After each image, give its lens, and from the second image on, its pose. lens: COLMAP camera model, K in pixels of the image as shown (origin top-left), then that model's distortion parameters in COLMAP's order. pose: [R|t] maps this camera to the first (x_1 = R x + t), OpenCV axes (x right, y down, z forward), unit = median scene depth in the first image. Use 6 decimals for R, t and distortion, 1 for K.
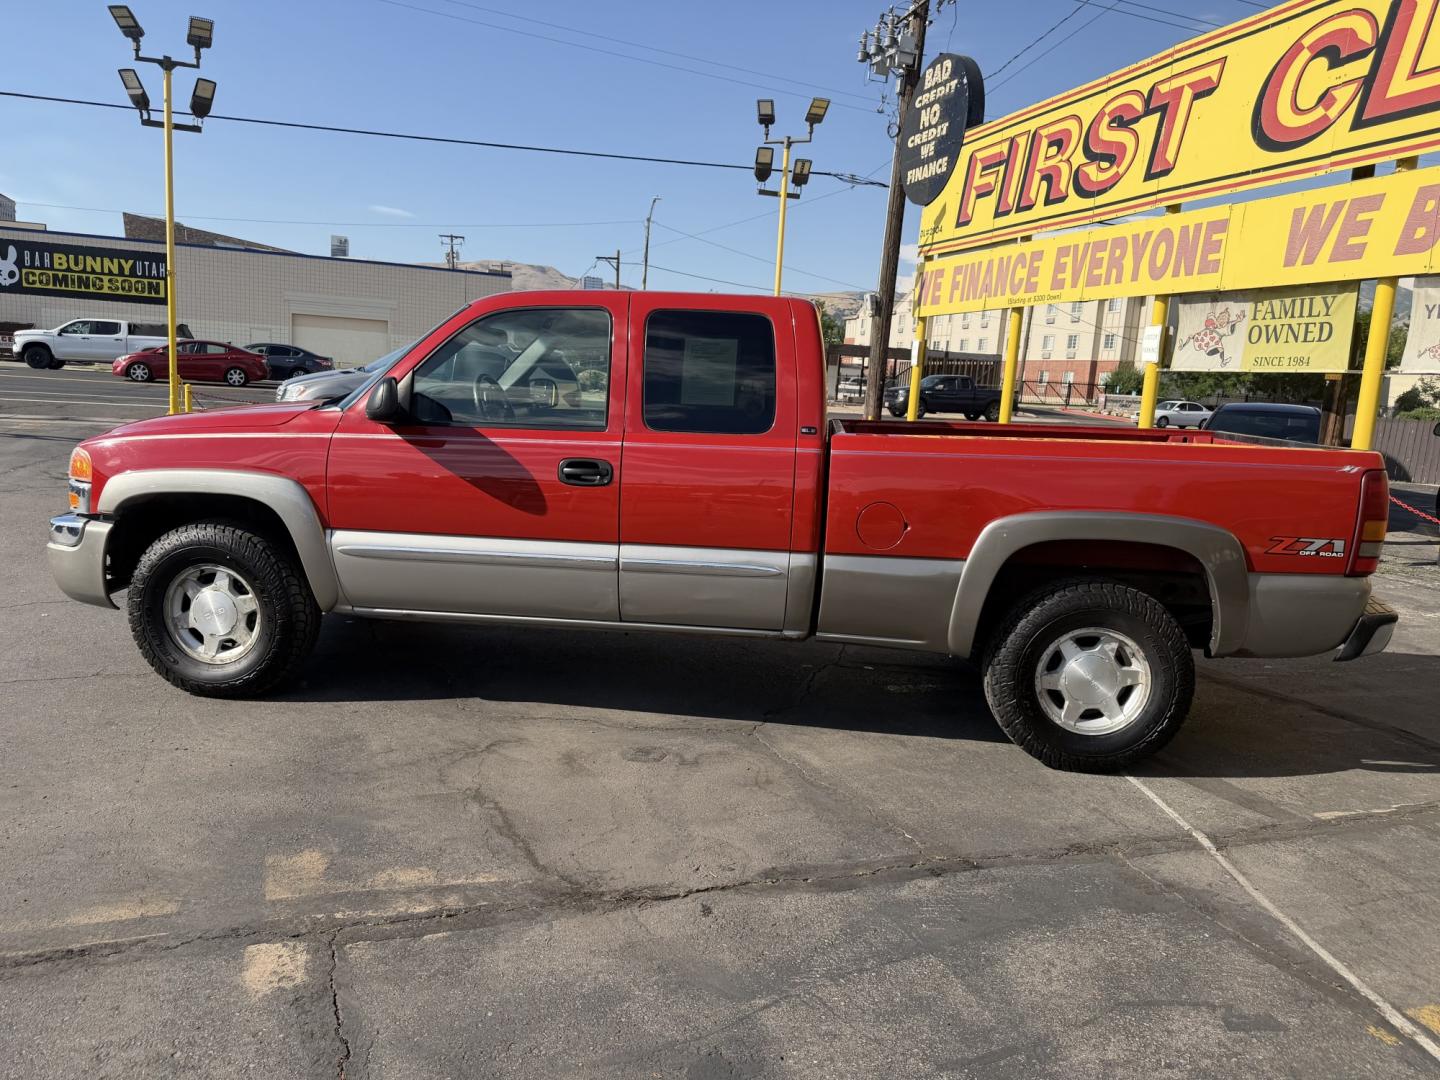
lens RADIAL K [[1011.2, 0, 724.8], [0, 1011.2, 555.3], [0, 0, 1]] dist [0.034762, -0.042470]
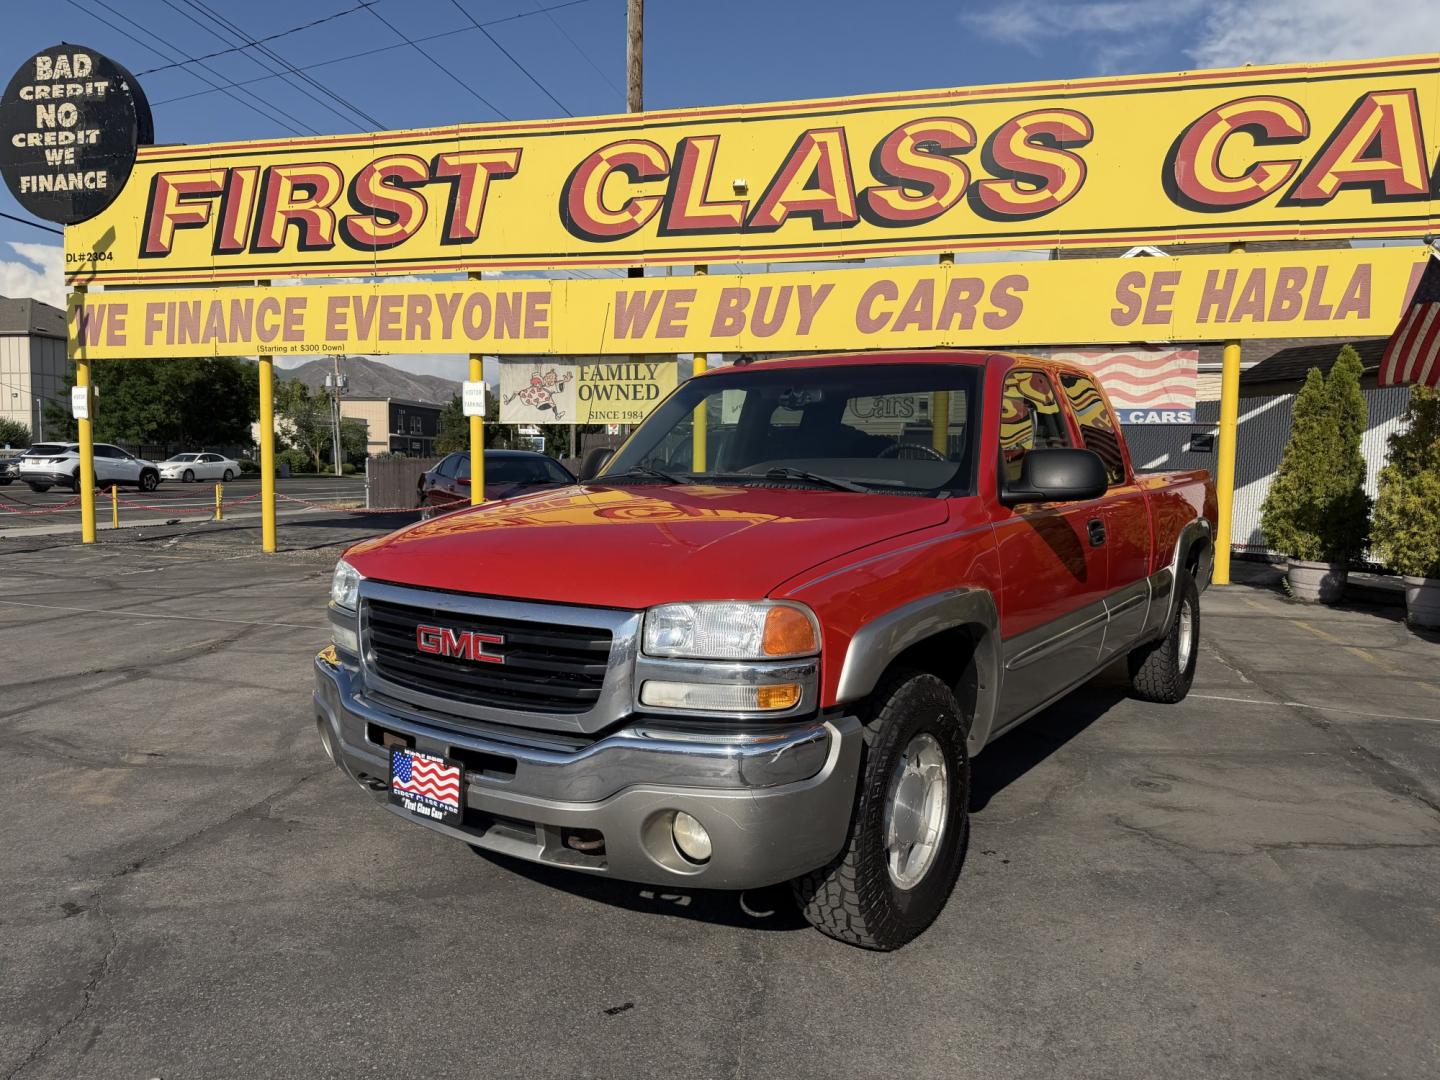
lens RADIAL K [[1011.2, 0, 716.9], [0, 1011.2, 561.2], [0, 0, 1]] dist [0.034762, -0.042470]
pose [[0.500978, -0.134393, 0.854962, -0.454994], [0.167933, 0.984189, 0.056304, -0.067774], [-0.849011, 0.115369, 0.515626, 0.299710]]
